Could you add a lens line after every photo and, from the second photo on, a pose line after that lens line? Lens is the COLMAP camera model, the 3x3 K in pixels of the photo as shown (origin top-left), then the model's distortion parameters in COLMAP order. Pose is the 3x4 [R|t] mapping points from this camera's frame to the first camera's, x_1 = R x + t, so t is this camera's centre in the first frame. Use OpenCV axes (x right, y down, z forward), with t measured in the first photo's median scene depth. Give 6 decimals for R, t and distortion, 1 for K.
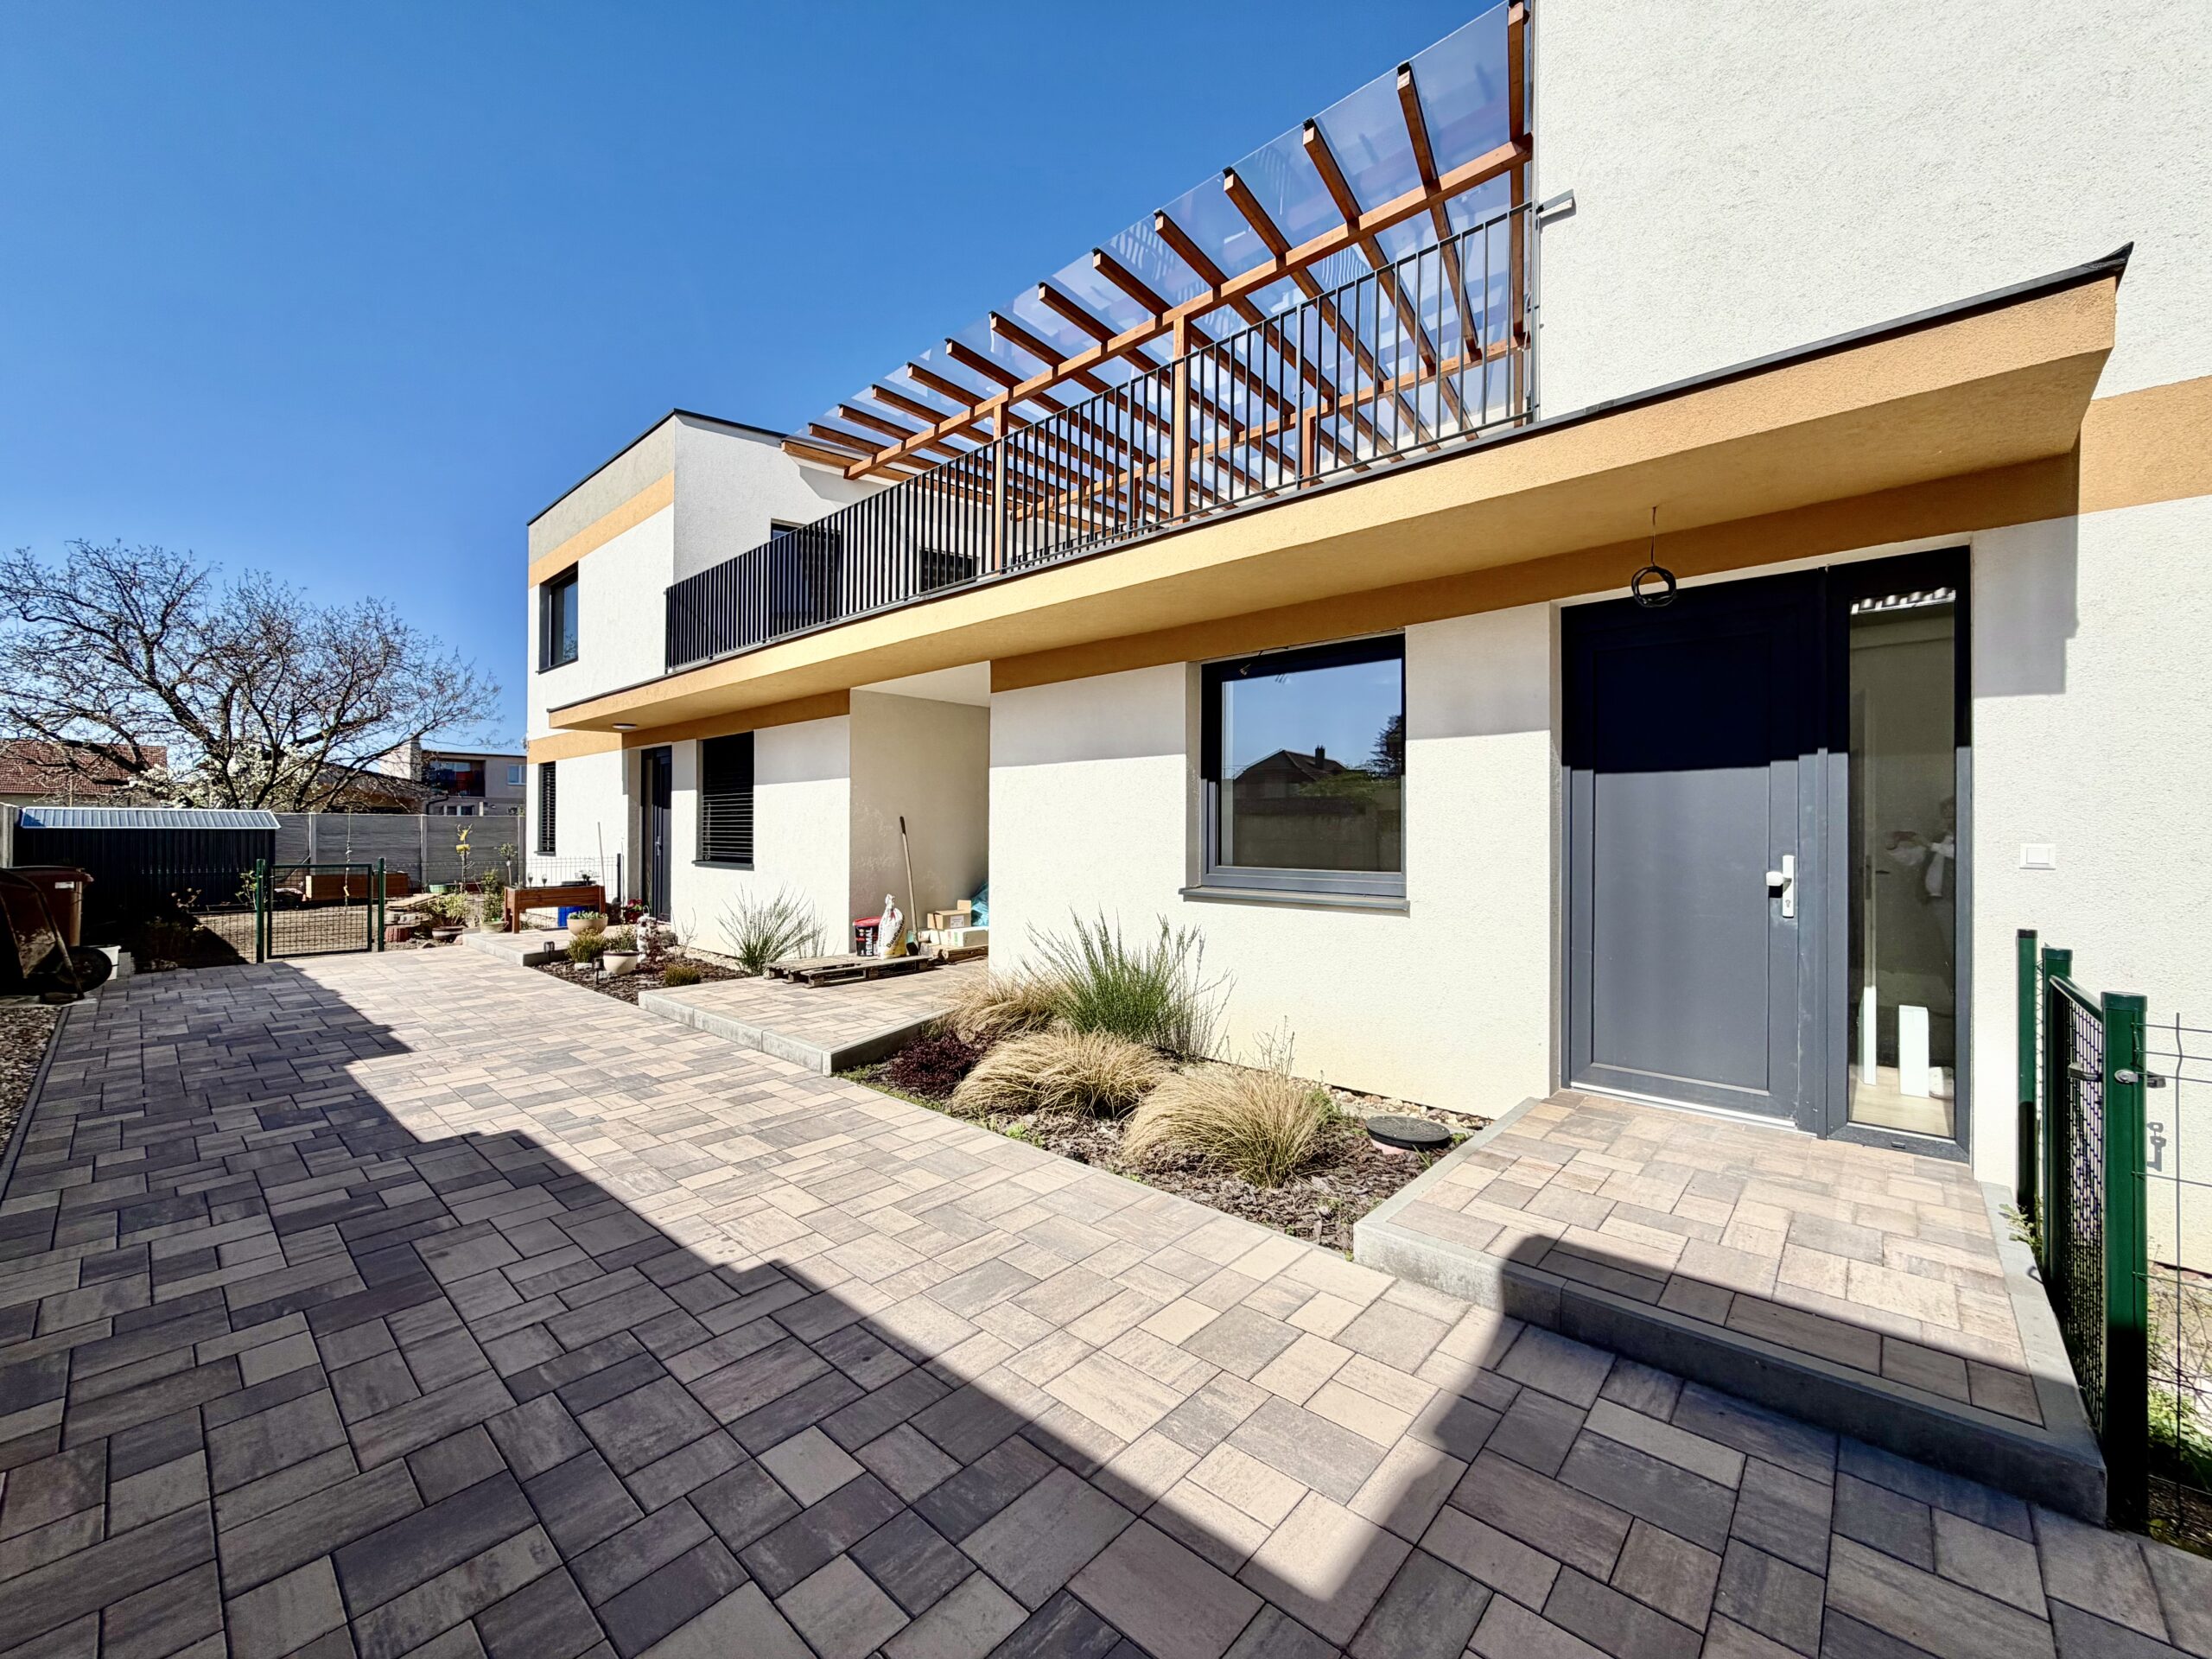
lens RADIAL K [[874.3, 0, 1112.7], [0, 874.3, 825.1], [0, 0, 1]] dist [-0.004428, -0.000191]
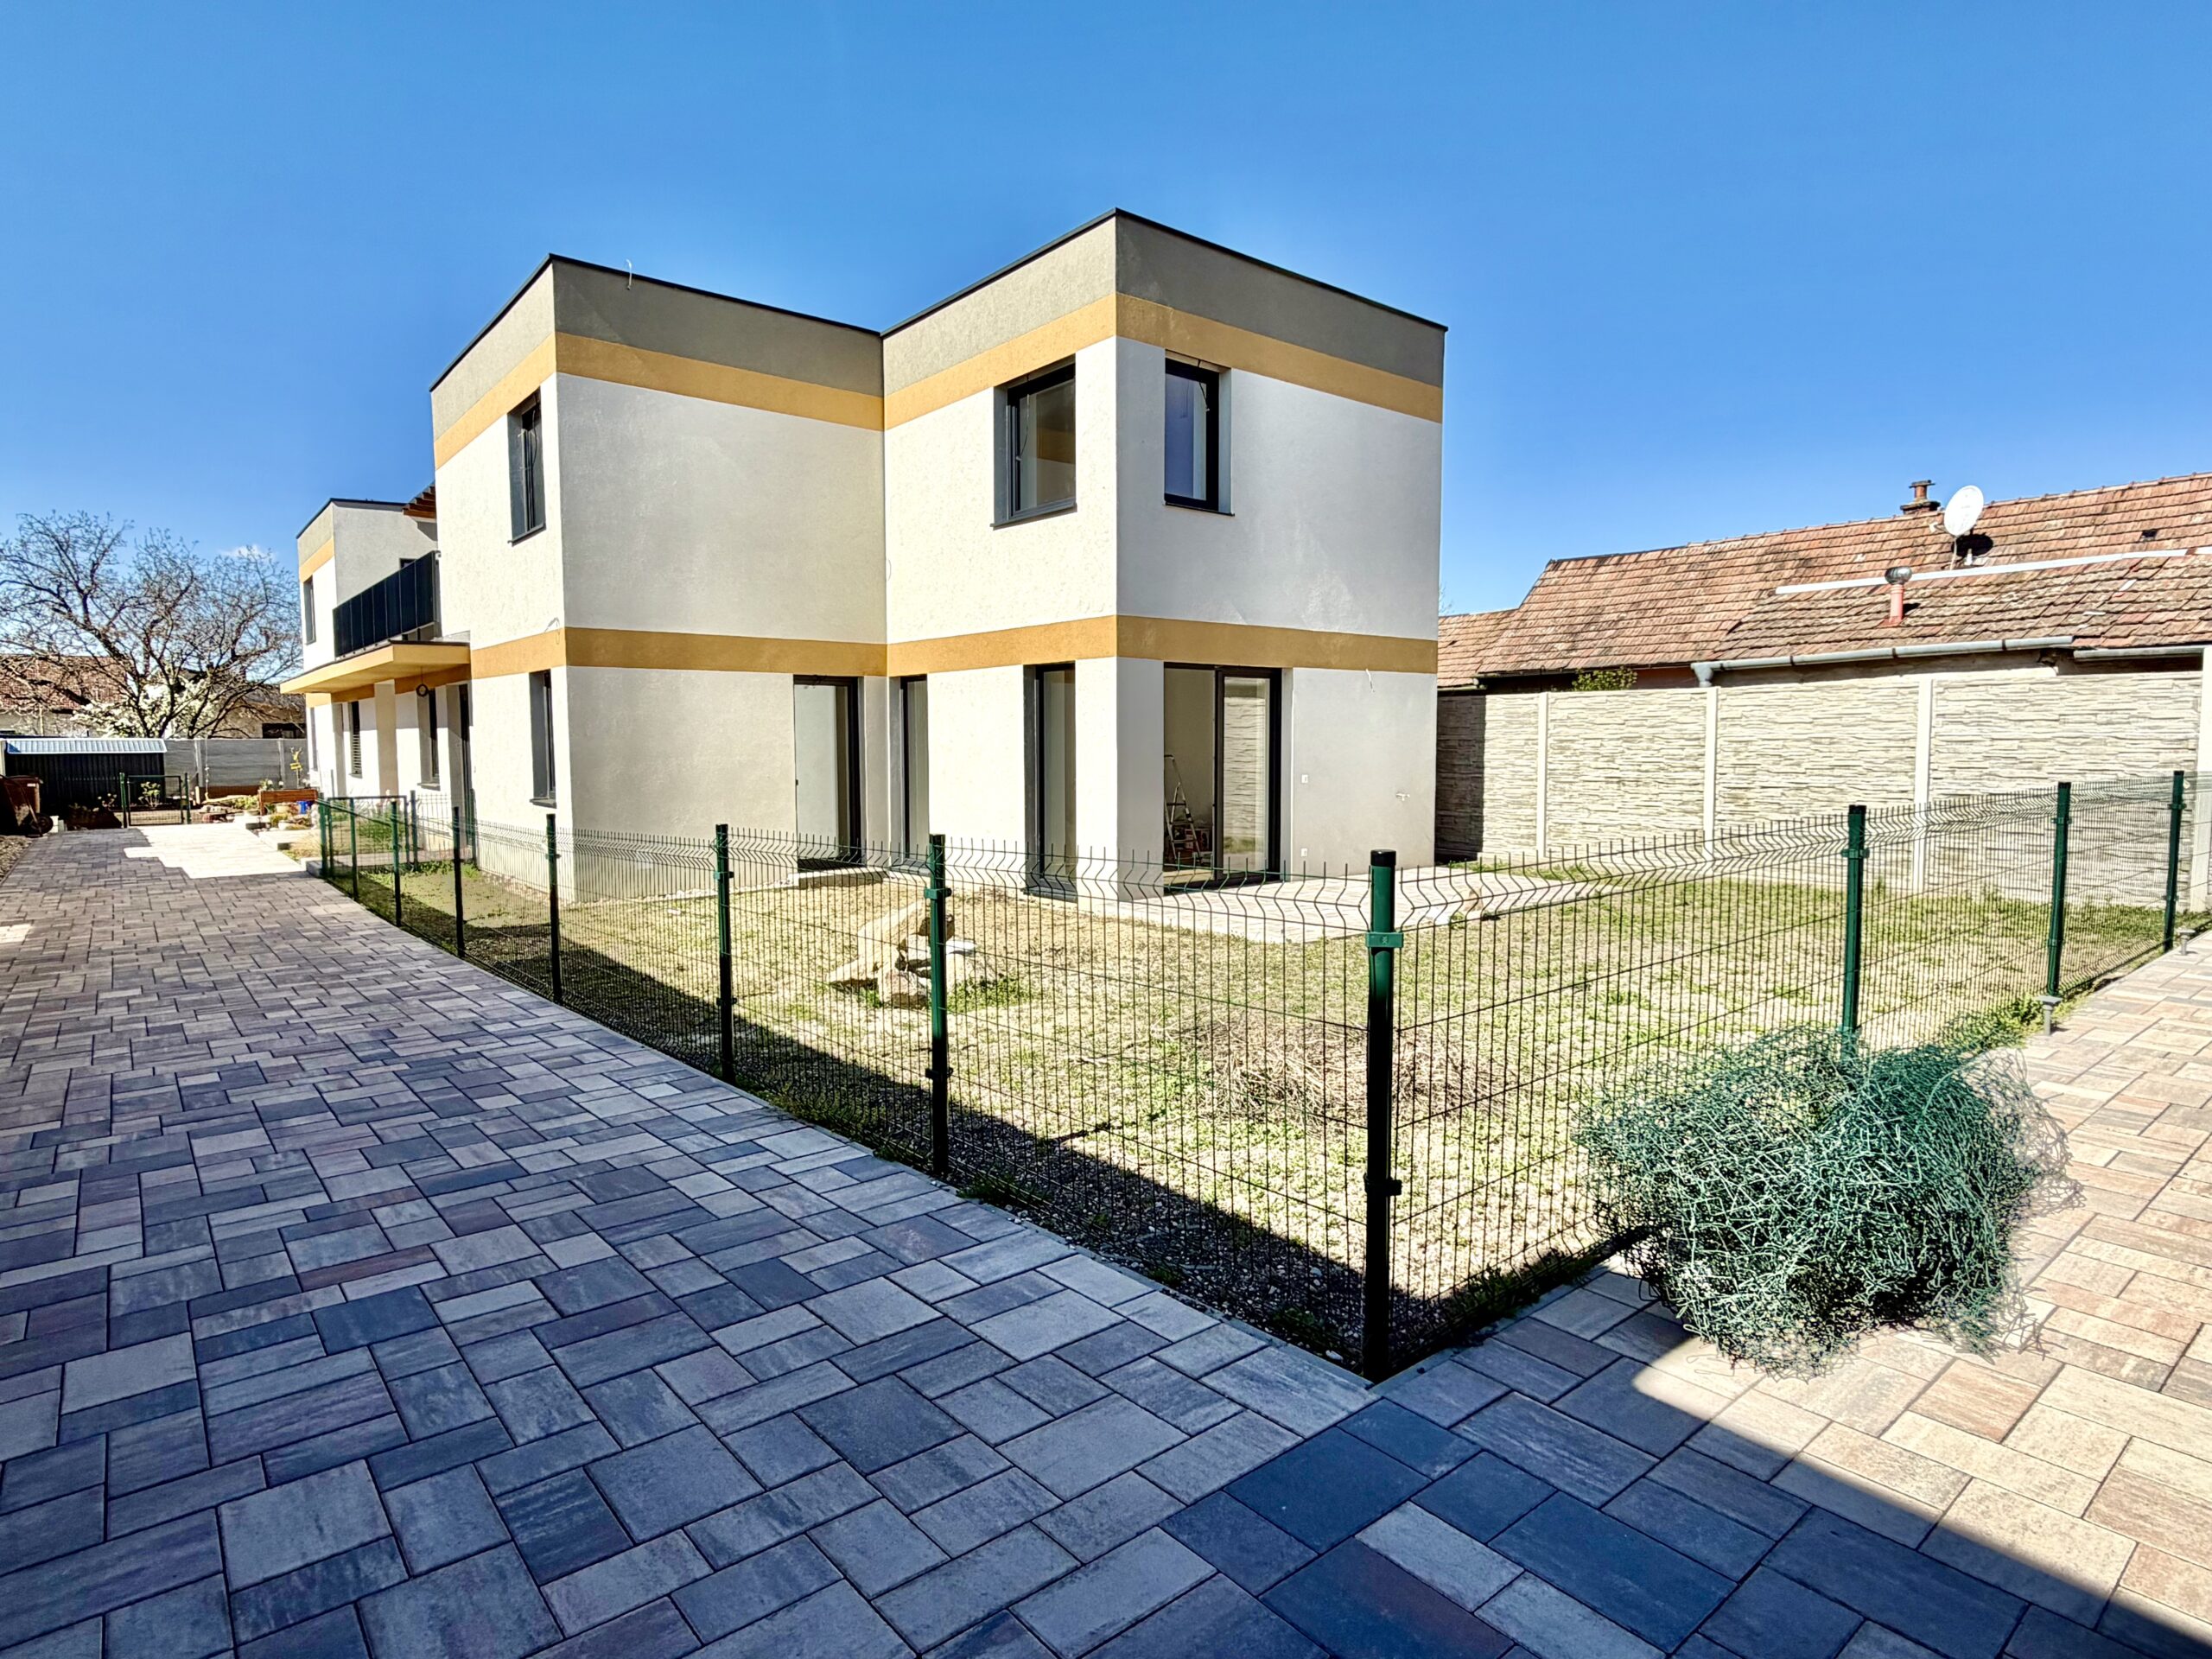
lens RADIAL K [[1209.6, 0, 1102.5], [0, 1209.6, 829.1], [0, 0, 1]] dist [0.001288, -0.000503]
pose [[0.987309, 0.008591, -0.158581, 0.722849], [0.004036, 0.996856, 0.079132, -0.017746], [0.158763, -0.078768, 0.984170, -0.588884]]
